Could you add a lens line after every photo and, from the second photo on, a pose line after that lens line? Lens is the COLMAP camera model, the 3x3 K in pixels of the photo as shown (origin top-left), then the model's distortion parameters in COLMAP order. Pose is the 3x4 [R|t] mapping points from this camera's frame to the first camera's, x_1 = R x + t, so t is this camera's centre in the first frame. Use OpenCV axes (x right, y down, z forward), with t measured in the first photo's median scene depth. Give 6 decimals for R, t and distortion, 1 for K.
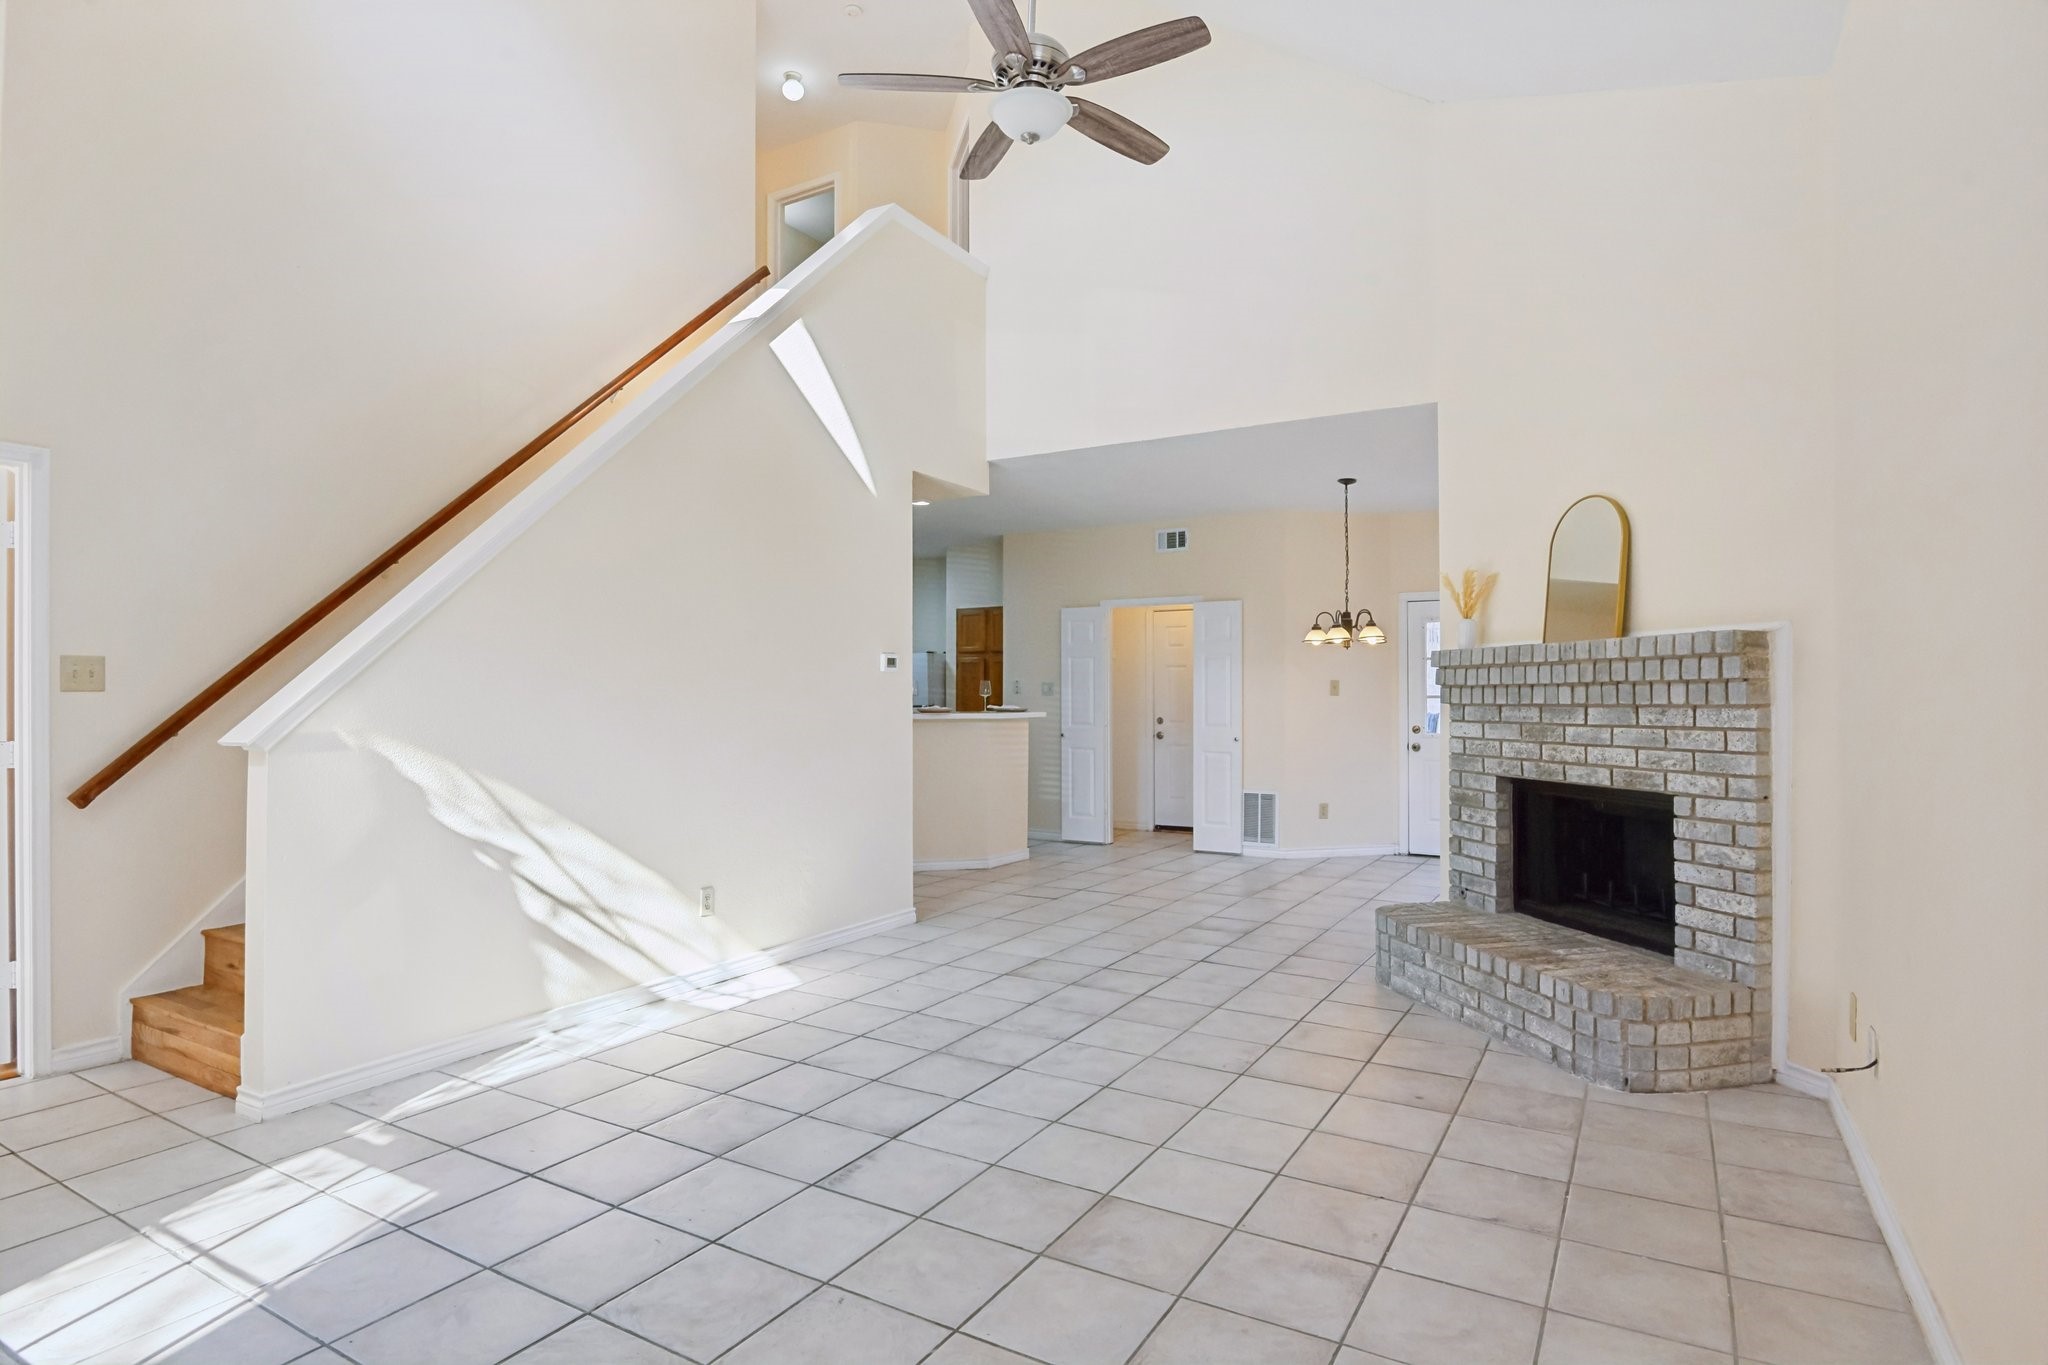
lens RADIAL K [[1081.6, 0, 1036.5], [0, 1081.6, 693.1], [0, 0, 1]] dist [-0.002701, -0.007700]
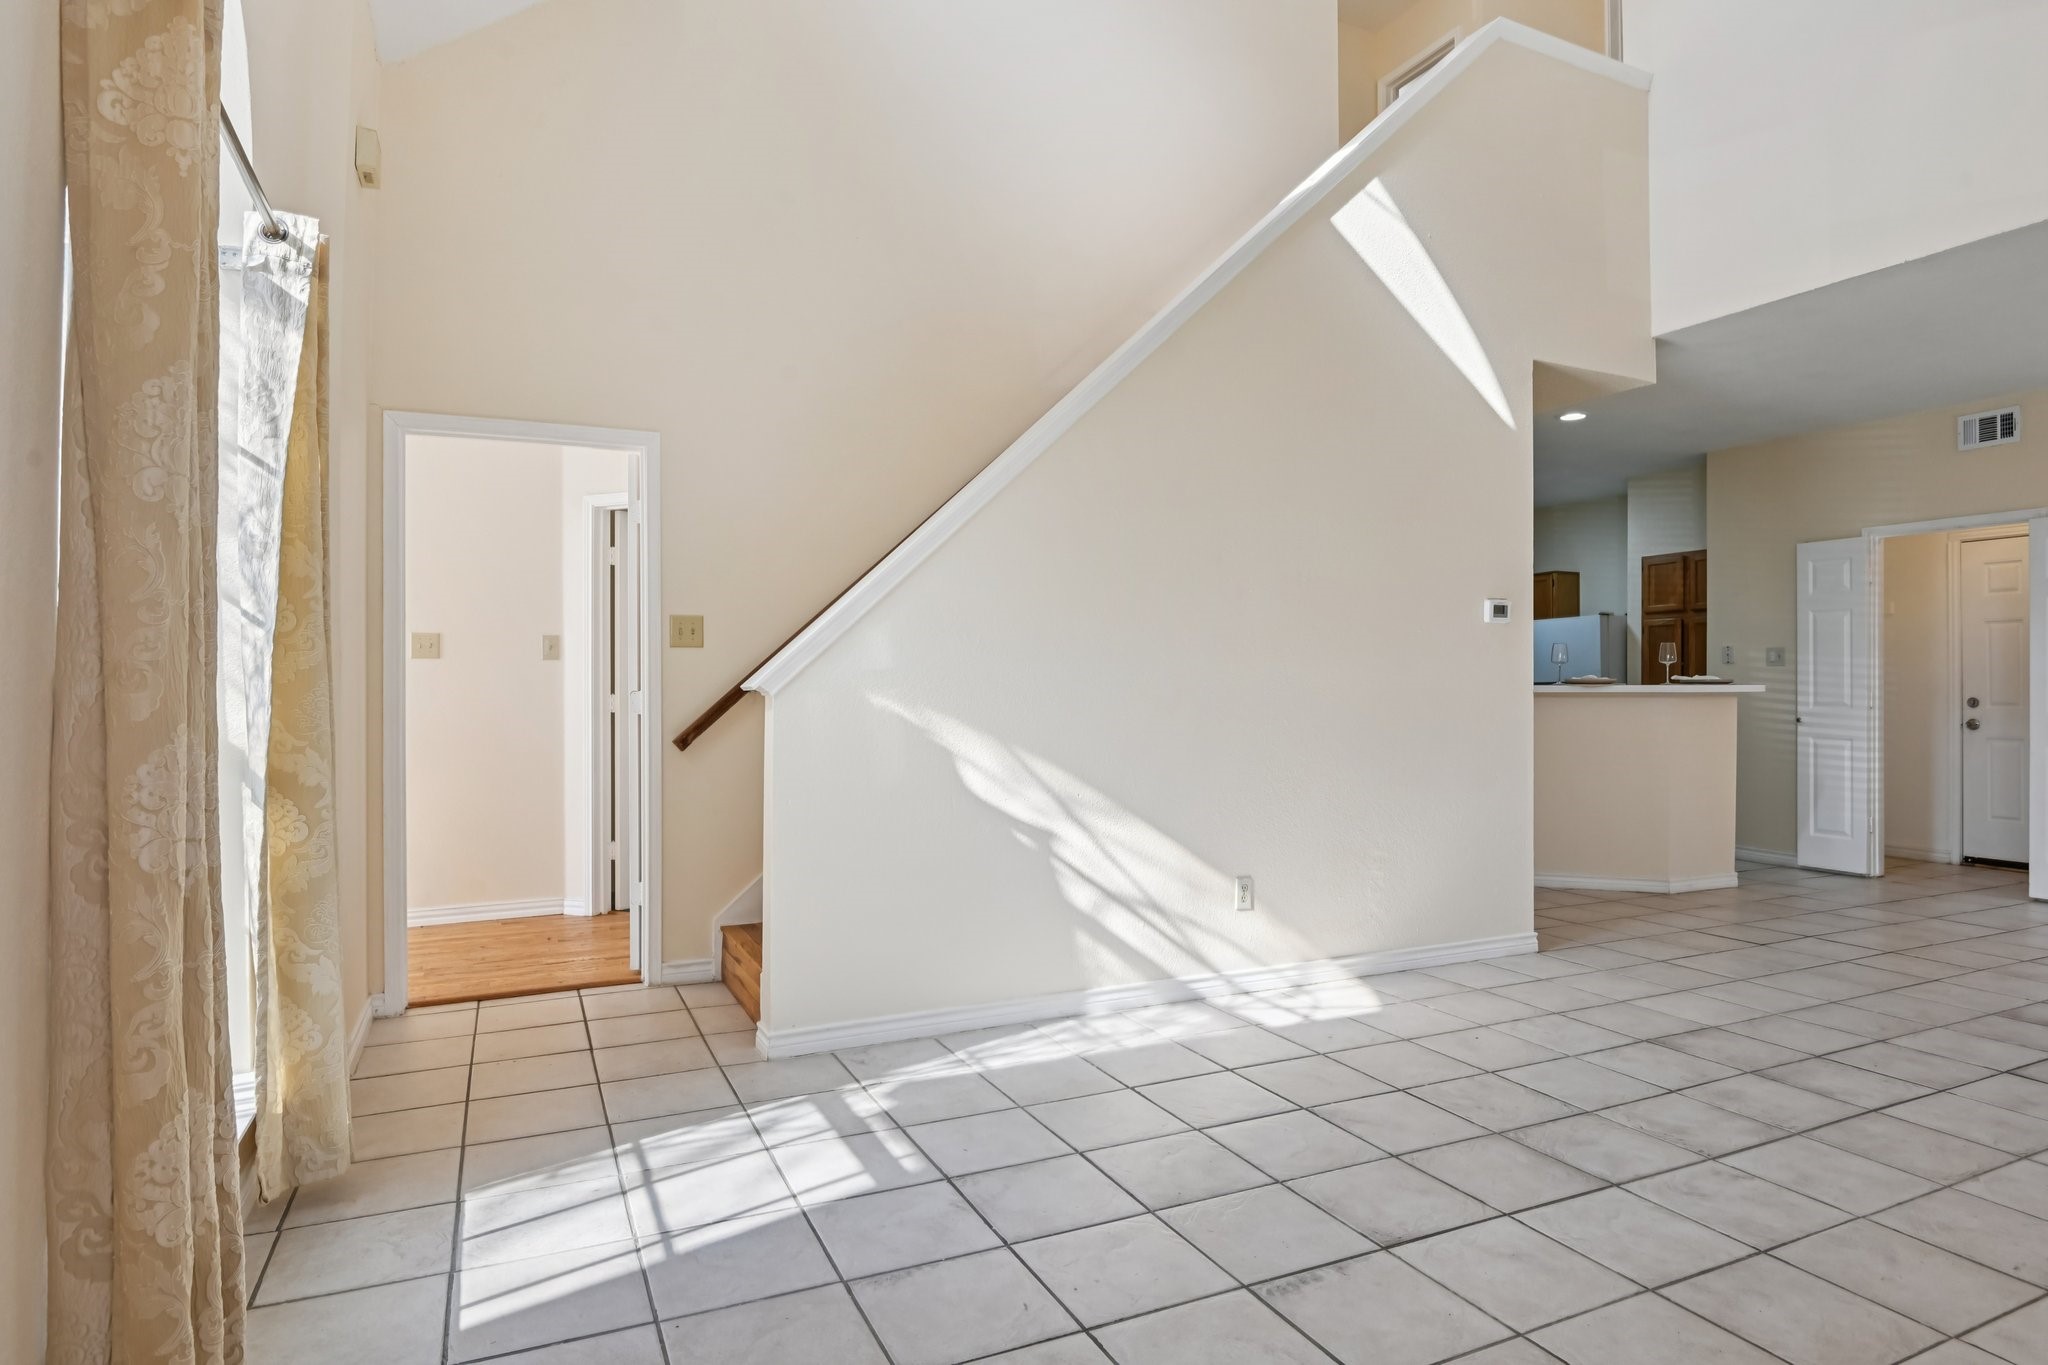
lens RADIAL K [[1142.3, 0, 1037.5], [0, 1142.3, 685.6], [0, 0, 1]] dist [0.000565, -0.015634]
pose [[0.824830, -0.000397, -0.565381, 0.062419], [0.000264, 1.000000, -0.000316, 0.028748], [0.565381, 0.000111, 0.824830, 0.162100]]
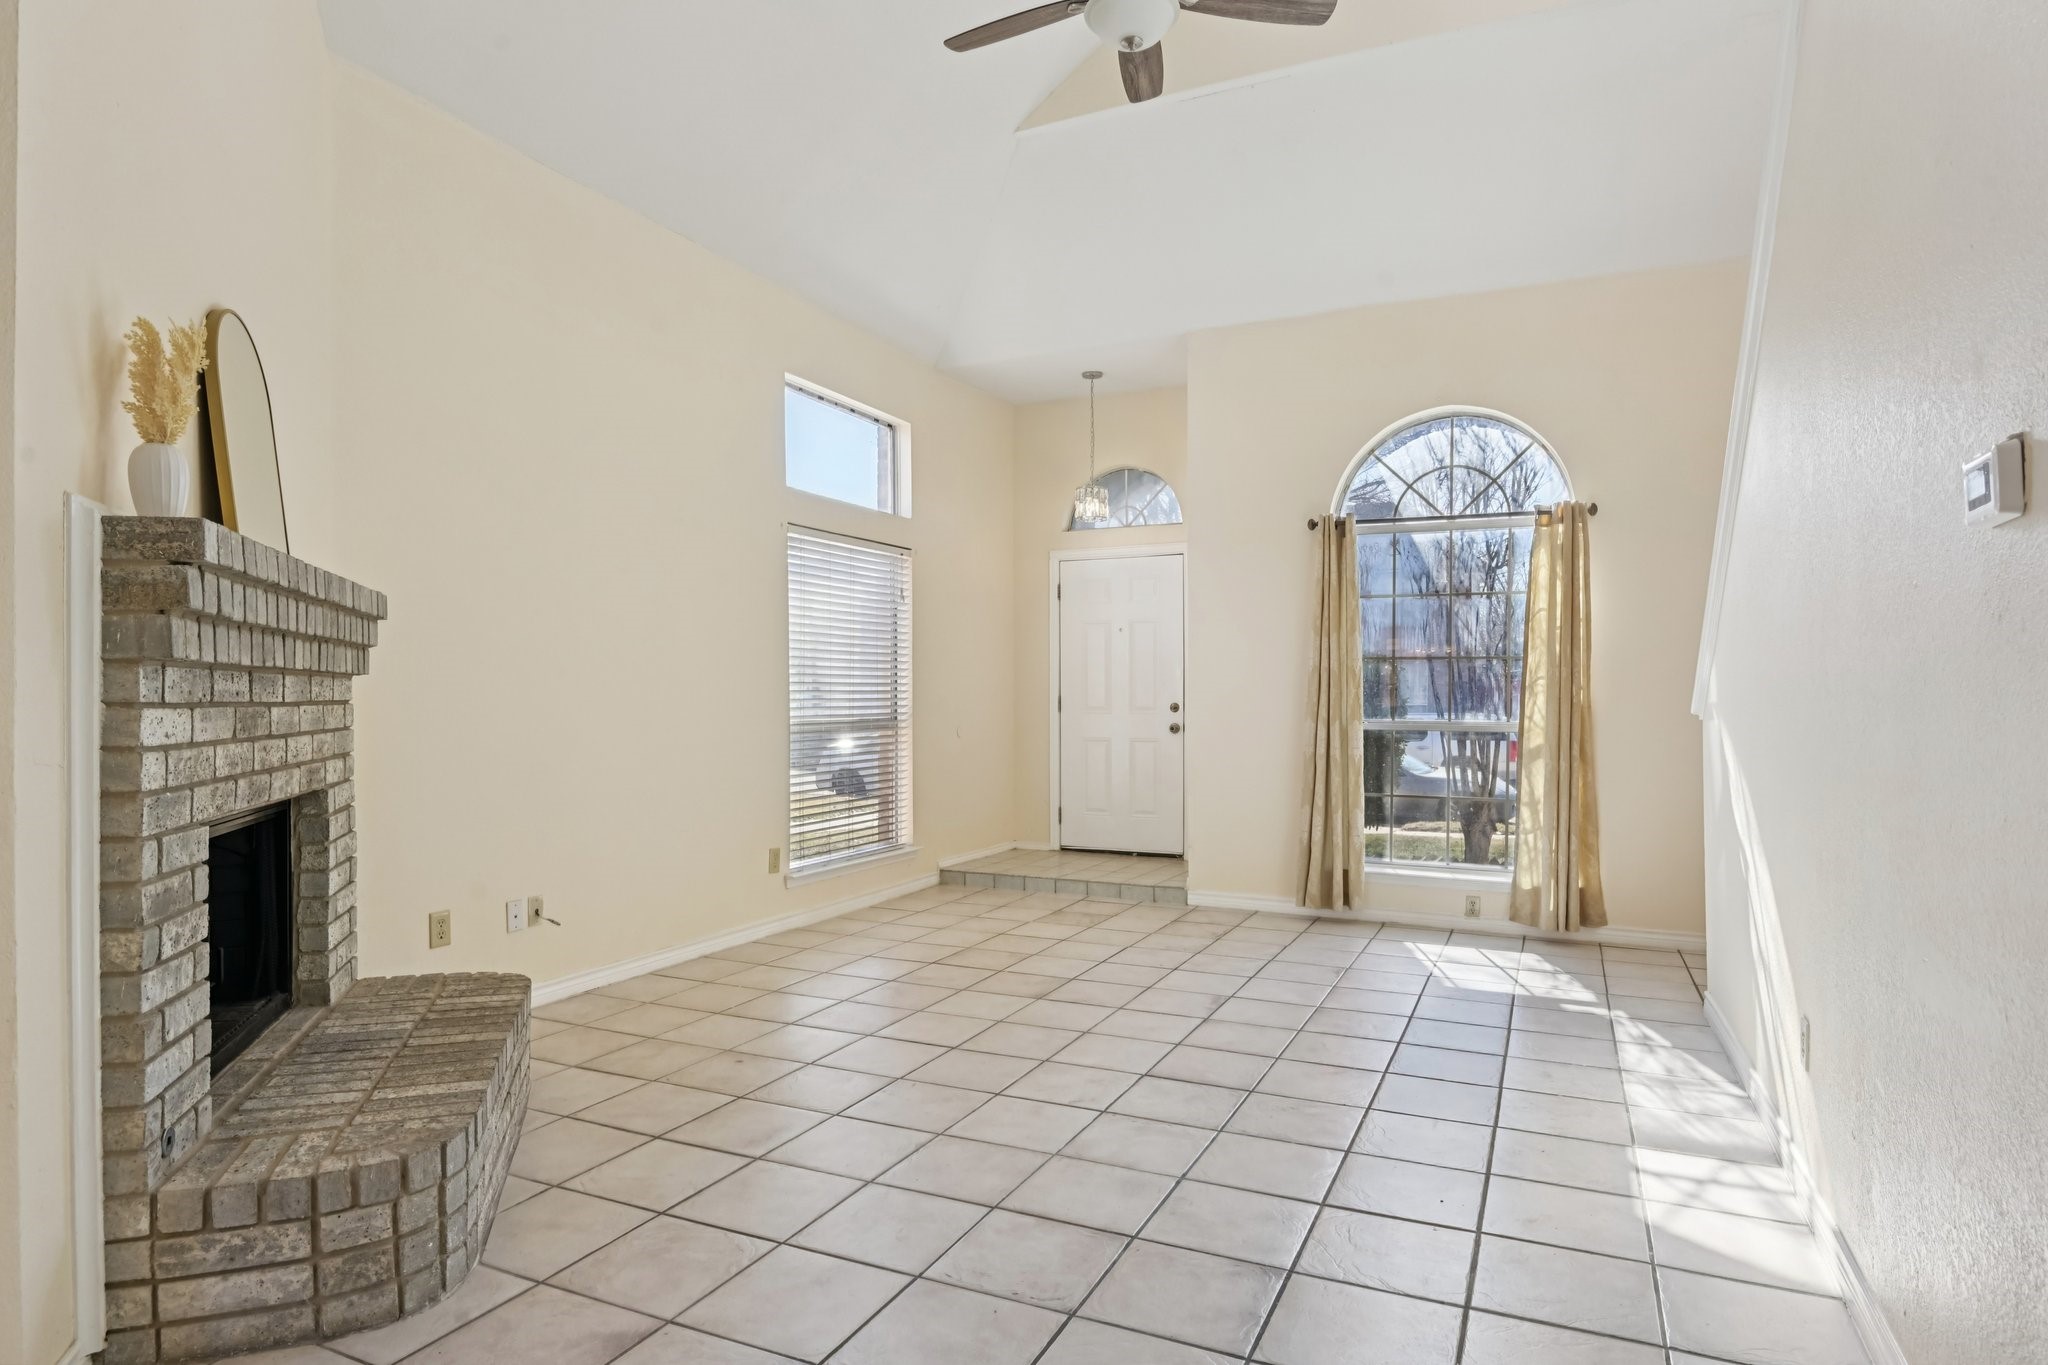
lens RADIAL K [[1115.4, 0, 1034.5], [0, 1115.4, 714.4], [0, 0, 1]] dist [-0.026591, -0.000490]
pose [[-0.996132, -0.005529, -0.087697, 0.116833], [-0.006455, 0.999926, 0.010279, 0.023058], [0.087634, 0.010805, -0.996094, 1.423060]]
